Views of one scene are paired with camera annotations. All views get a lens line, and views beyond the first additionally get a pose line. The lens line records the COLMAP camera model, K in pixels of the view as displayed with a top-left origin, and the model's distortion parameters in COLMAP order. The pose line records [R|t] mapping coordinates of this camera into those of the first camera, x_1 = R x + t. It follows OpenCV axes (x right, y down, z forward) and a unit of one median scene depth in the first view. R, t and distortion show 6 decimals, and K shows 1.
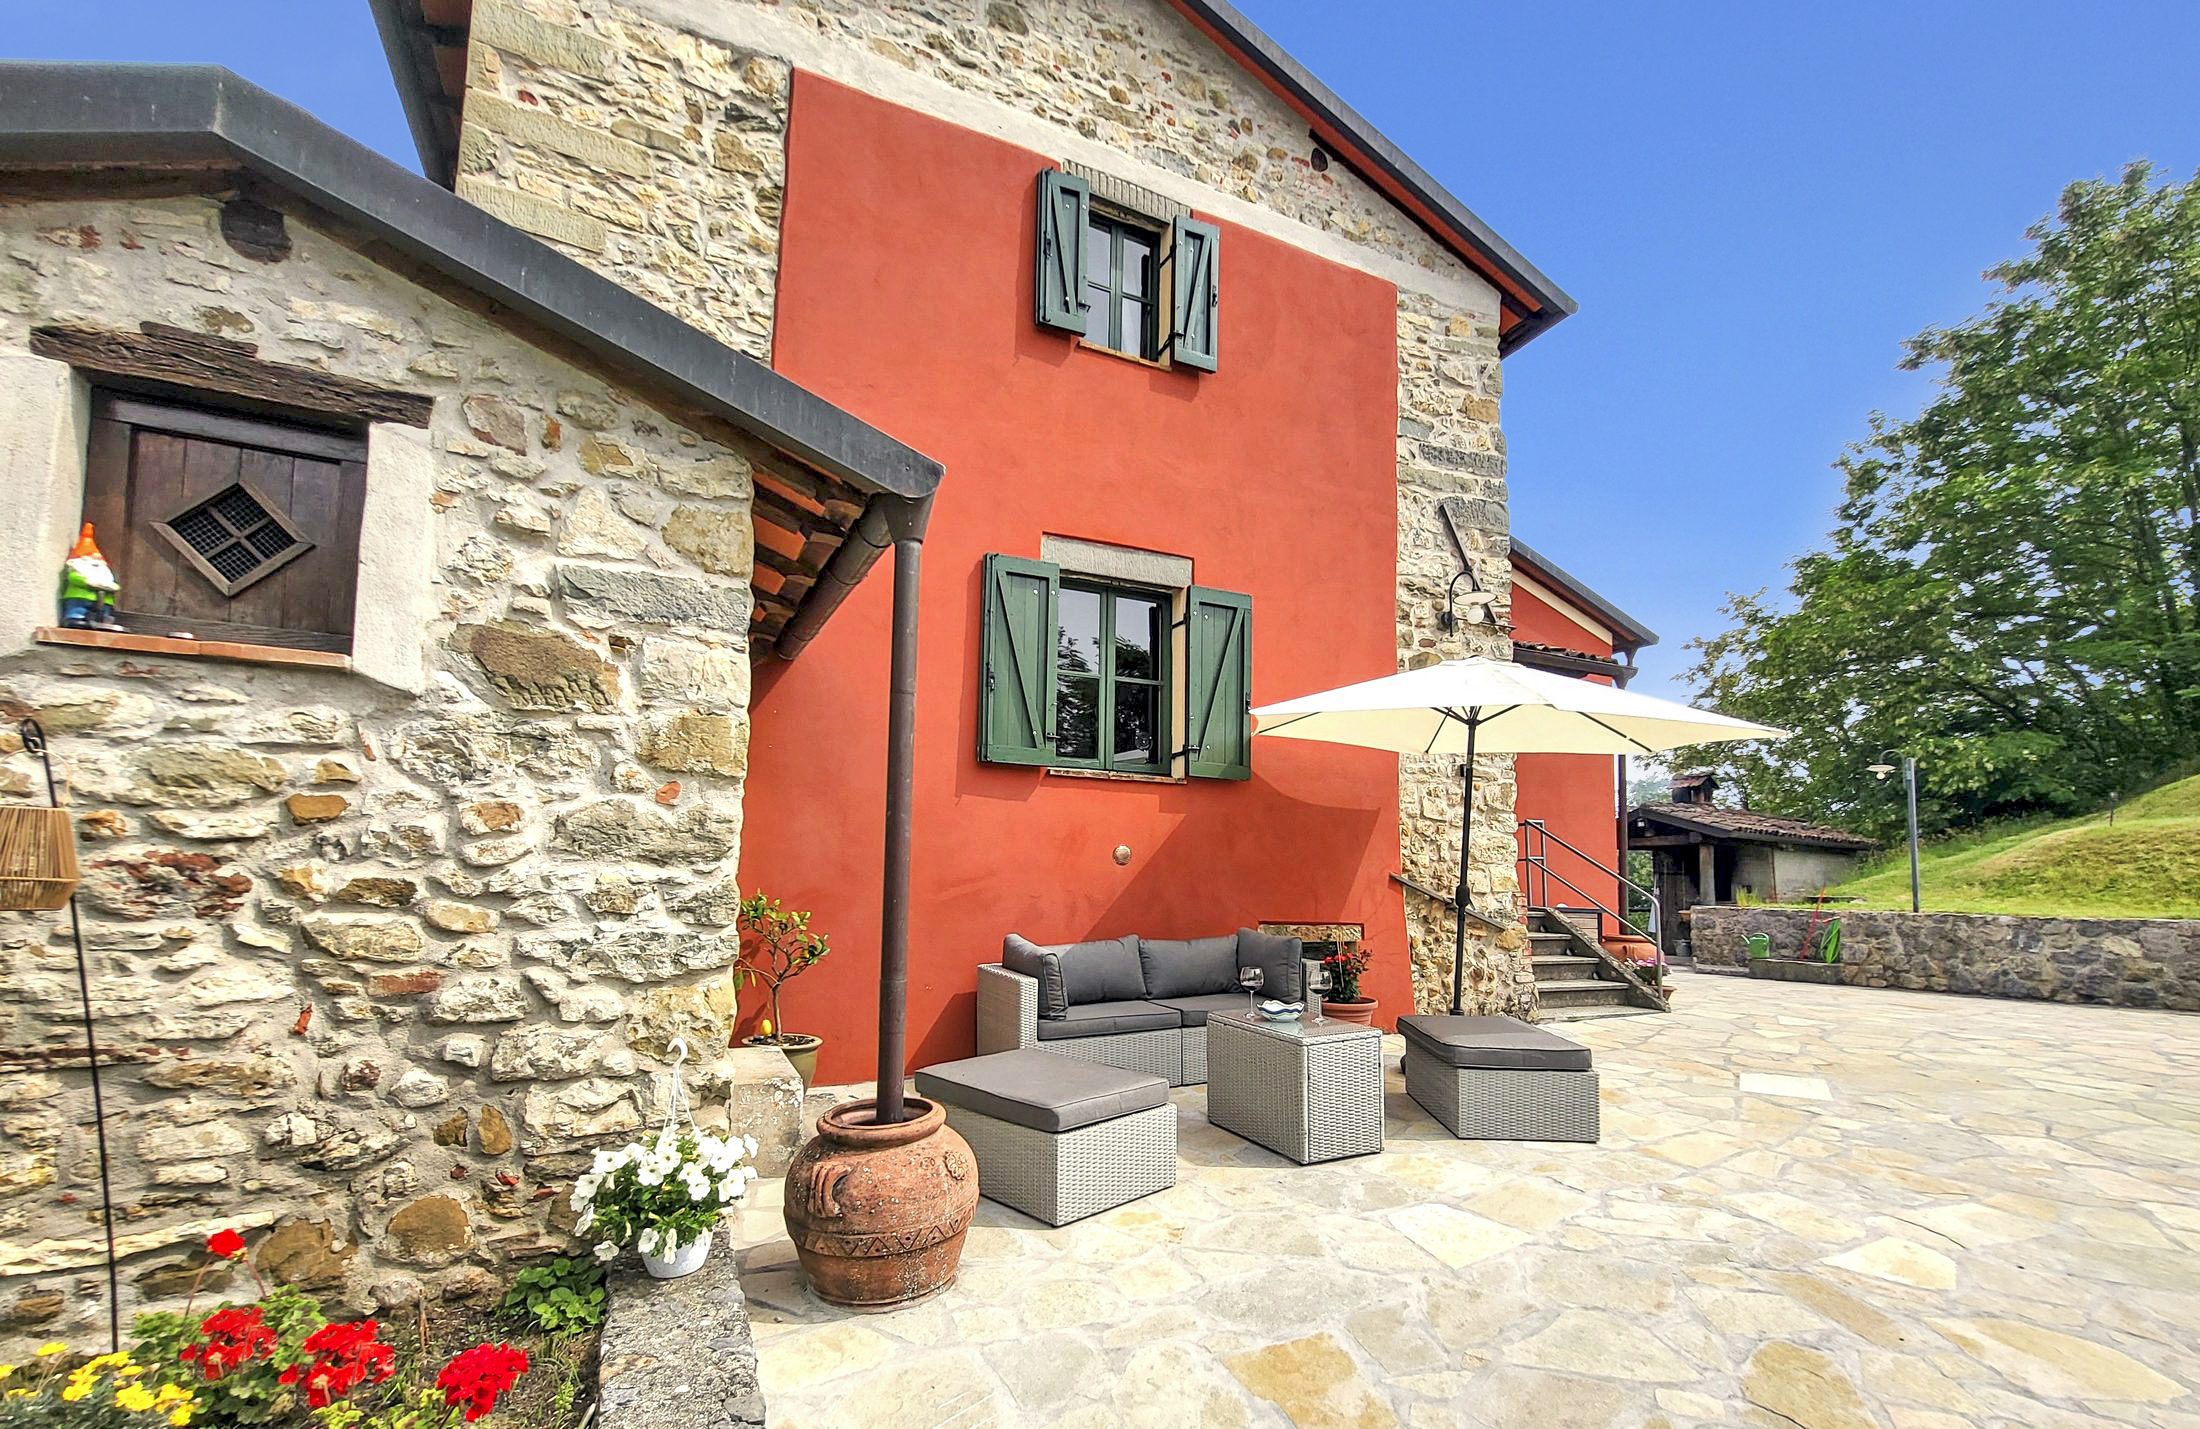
lens RADIAL K [[942.3, 0, 1101.6], [0, 942.3, 815.4], [0, 0, 1]] dist [0.007823, -0.005797]
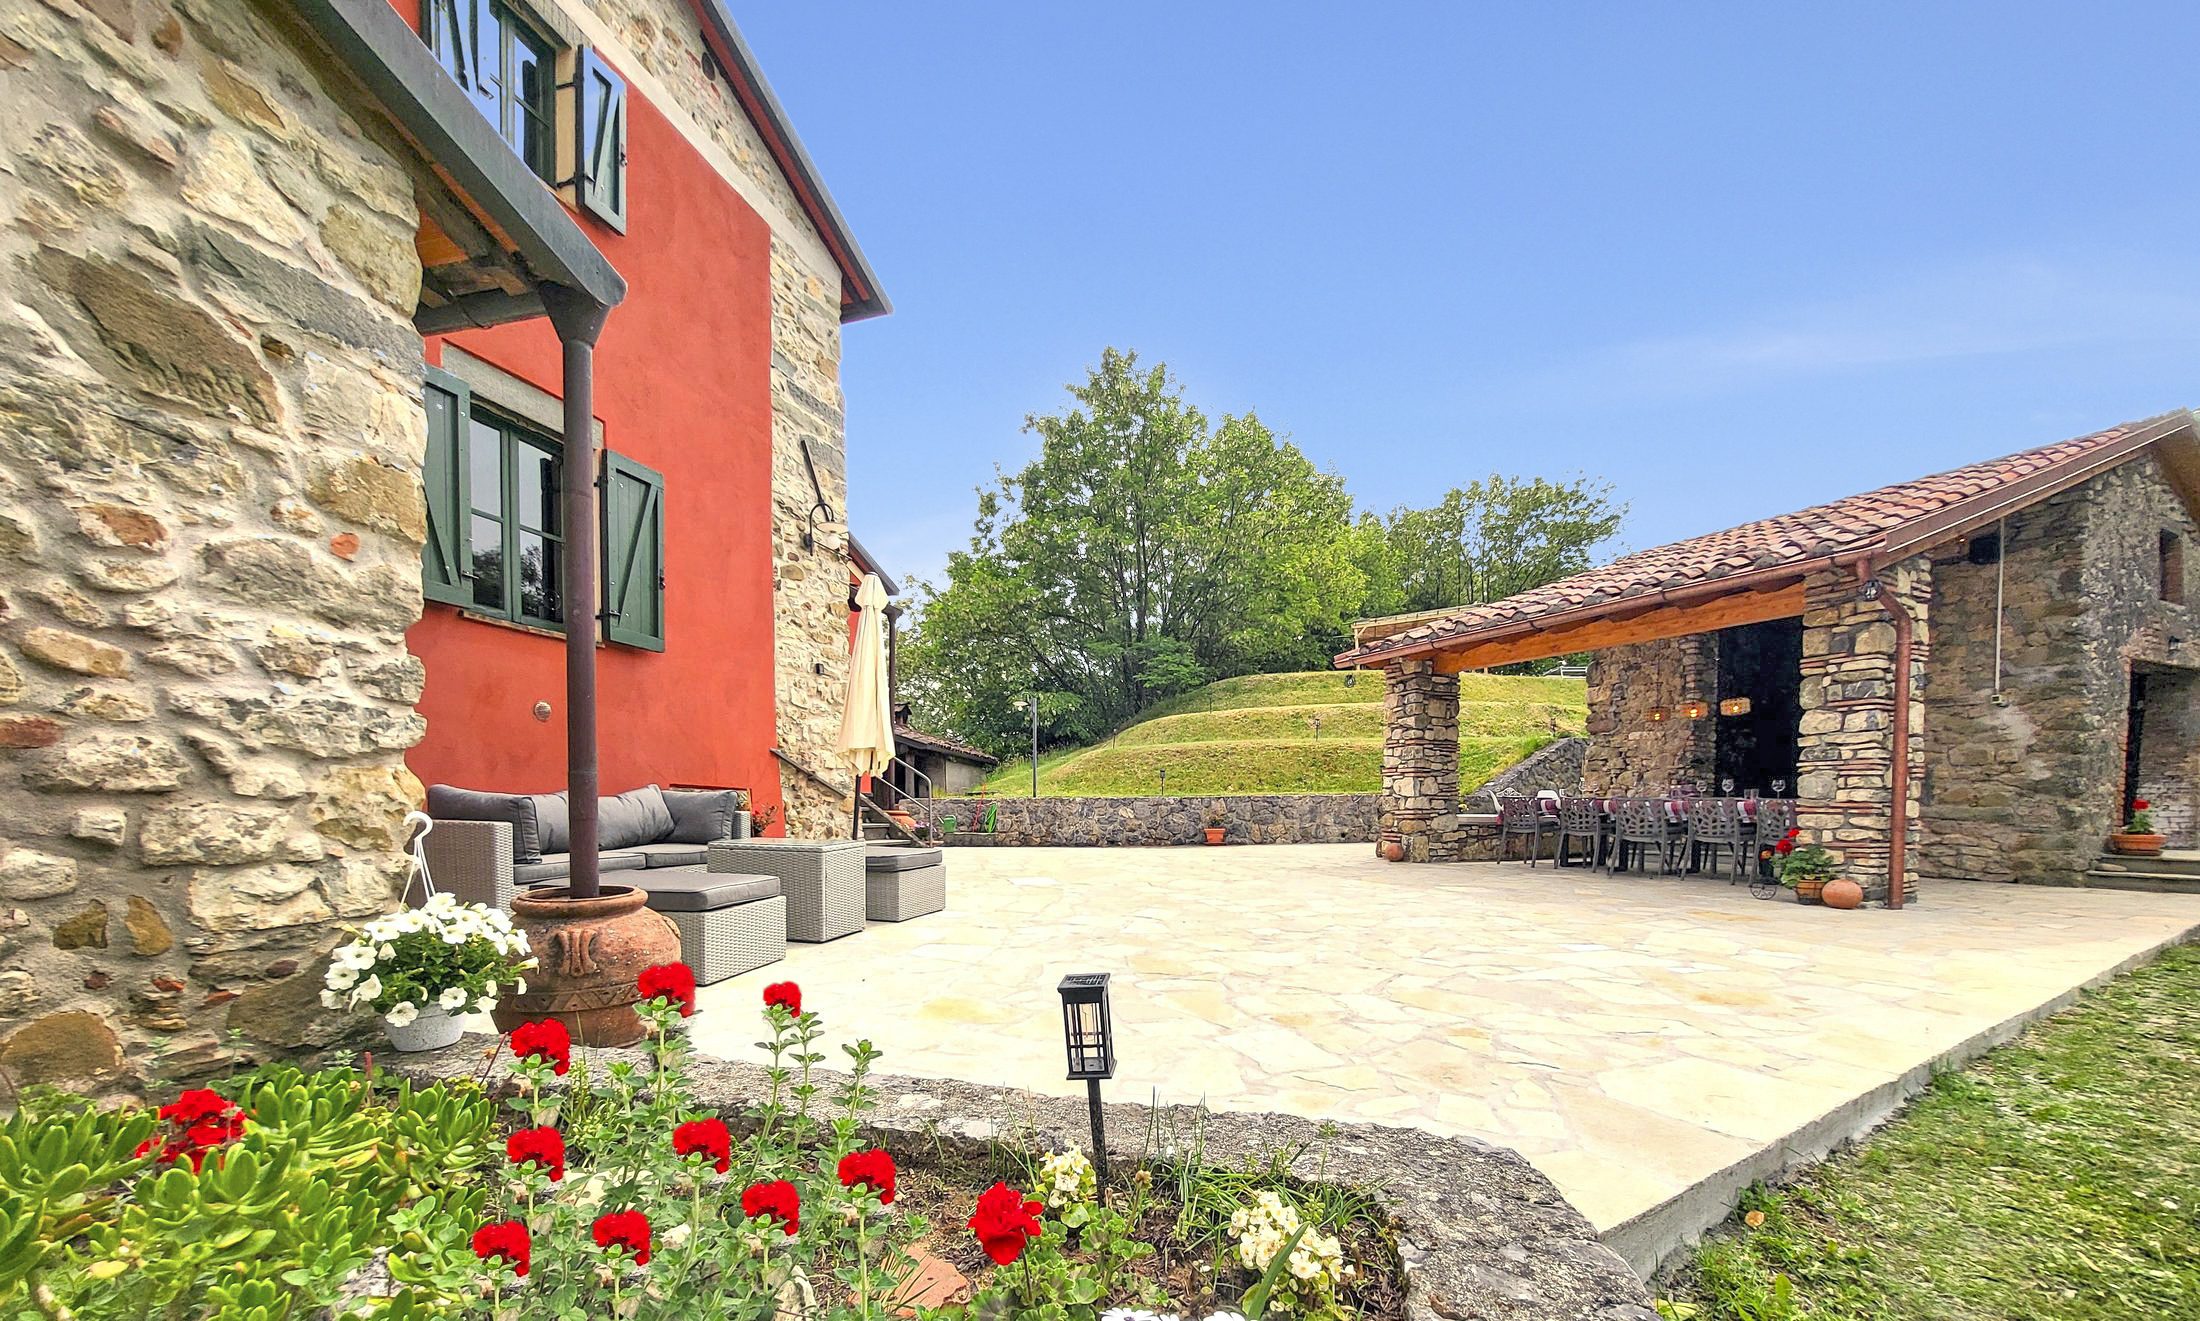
lens RADIAL K [[865.4, 0, 1099.2], [0, 865.4, 836.7], [0, 0, 1]] dist [-0.000116, -0.000127]
pose [[0.654150, -0.037865, 0.755416, -0.629906], [-0.043061, 0.995262, 0.087175, 0.149042], [-0.755138, -0.089555, 0.649420, -0.083239]]
